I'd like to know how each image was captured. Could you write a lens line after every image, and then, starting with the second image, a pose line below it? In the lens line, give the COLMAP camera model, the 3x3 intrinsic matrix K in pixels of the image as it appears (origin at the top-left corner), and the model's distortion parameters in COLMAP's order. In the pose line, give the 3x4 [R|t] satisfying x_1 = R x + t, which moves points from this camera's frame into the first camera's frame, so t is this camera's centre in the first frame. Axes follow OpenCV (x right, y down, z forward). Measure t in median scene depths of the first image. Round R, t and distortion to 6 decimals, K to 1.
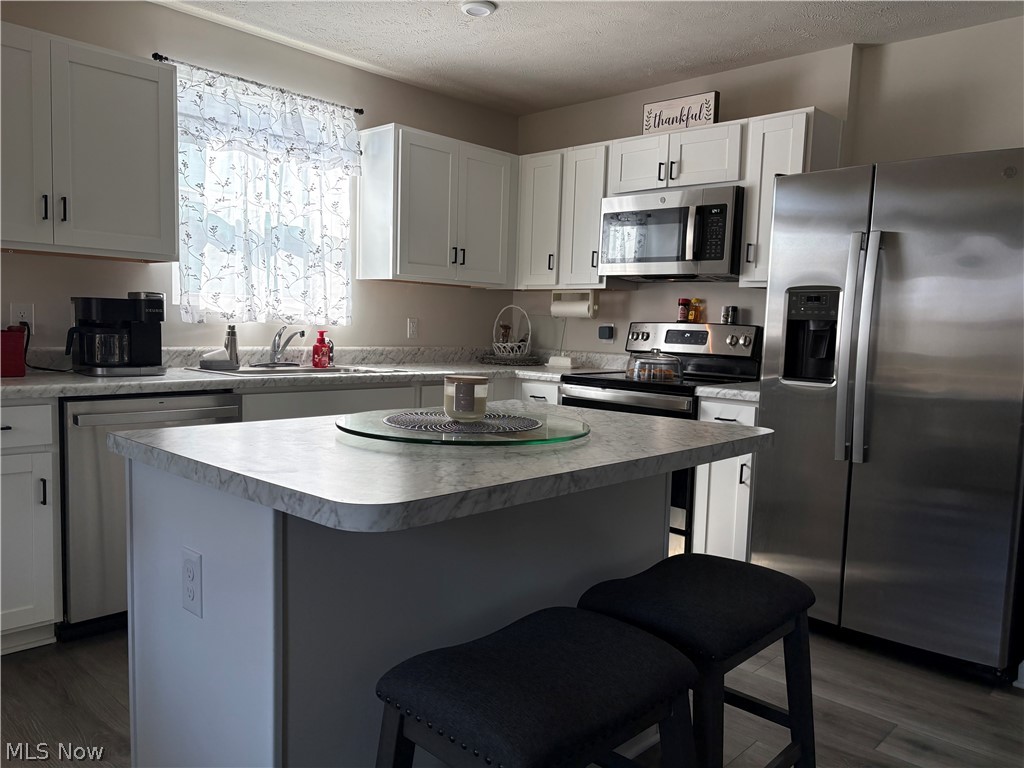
lens RADIAL K [[782.1, 0, 491.0], [0, 782.1, 400.4], [0, 0, 1]] dist [-0.000138, -0.000233]
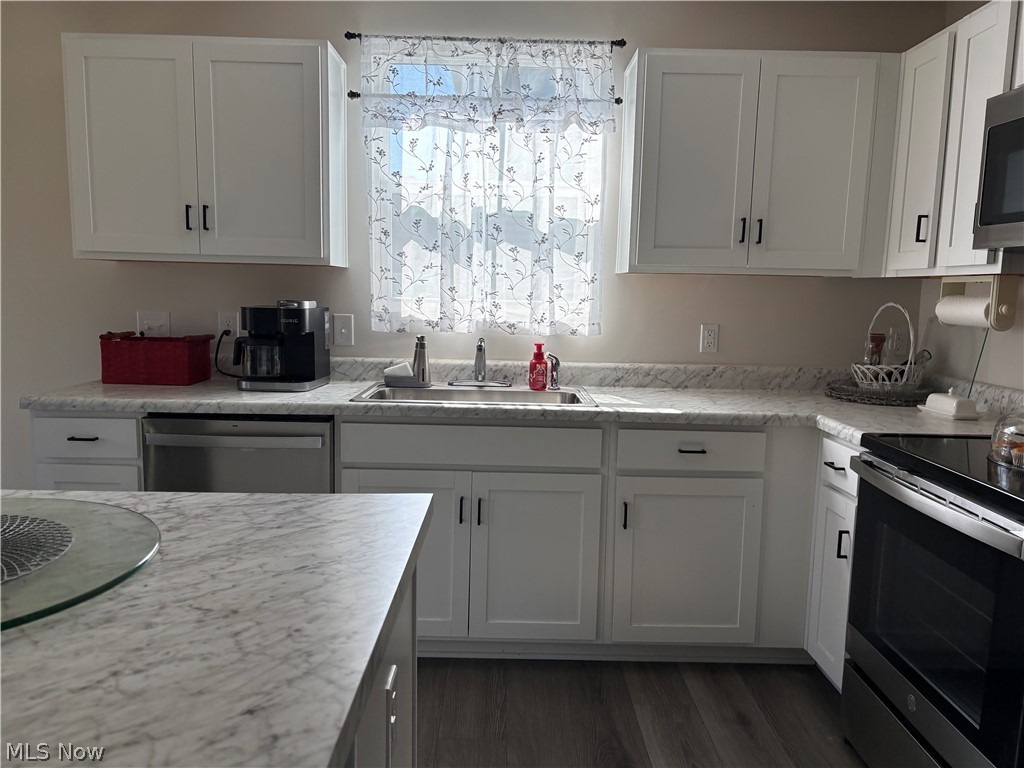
lens RADIAL K [[784.4, 0, 512.0], [0, 784.4, 384.0], [0, 0, 1]] dist [0.073090, -0.121987]
pose [[0.696774, 0.064228, -0.714409, 0.324831], [-0.069661, 0.997334, 0.021724, -0.064127], [0.713900, 0.034630, 0.699391, 0.441694]]
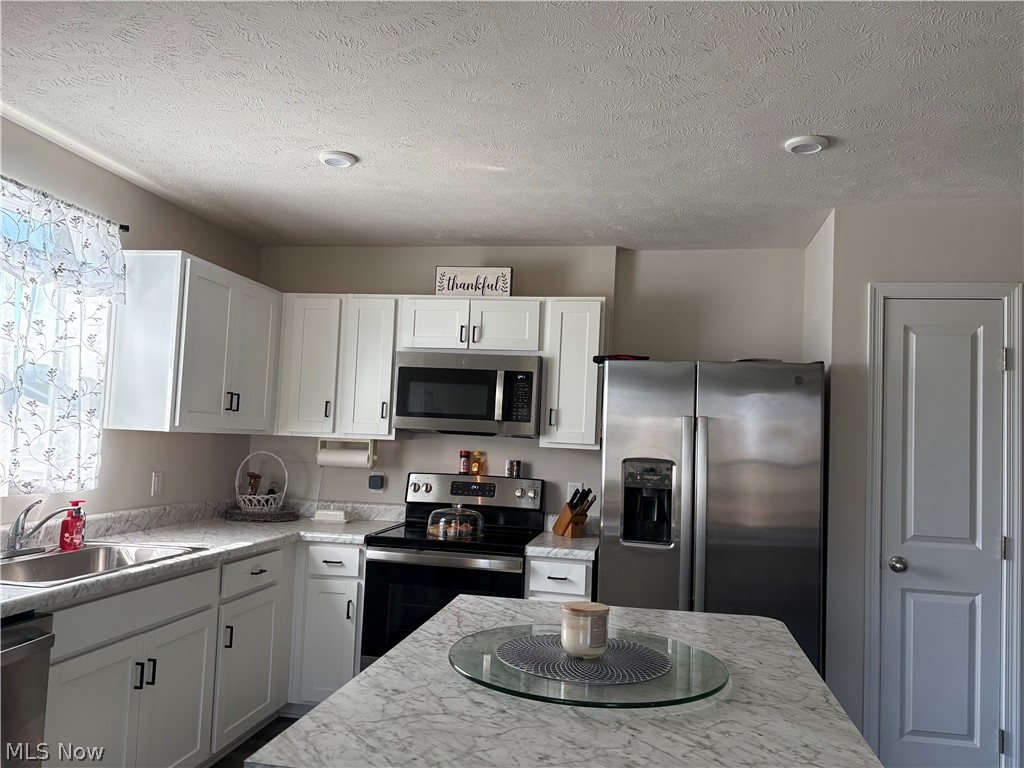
lens RADIAL K [[784.4, 0, 512.0], [0, 784.4, 384.0], [0, 0, 1]] dist [0.073090, -0.121987]
pose [[0.826996, 0.041458, 0.560677, -0.305668], [0.040791, 0.990224, -0.133386, -0.081928], [-0.560726, 0.133180, 0.817221, 0.114206]]
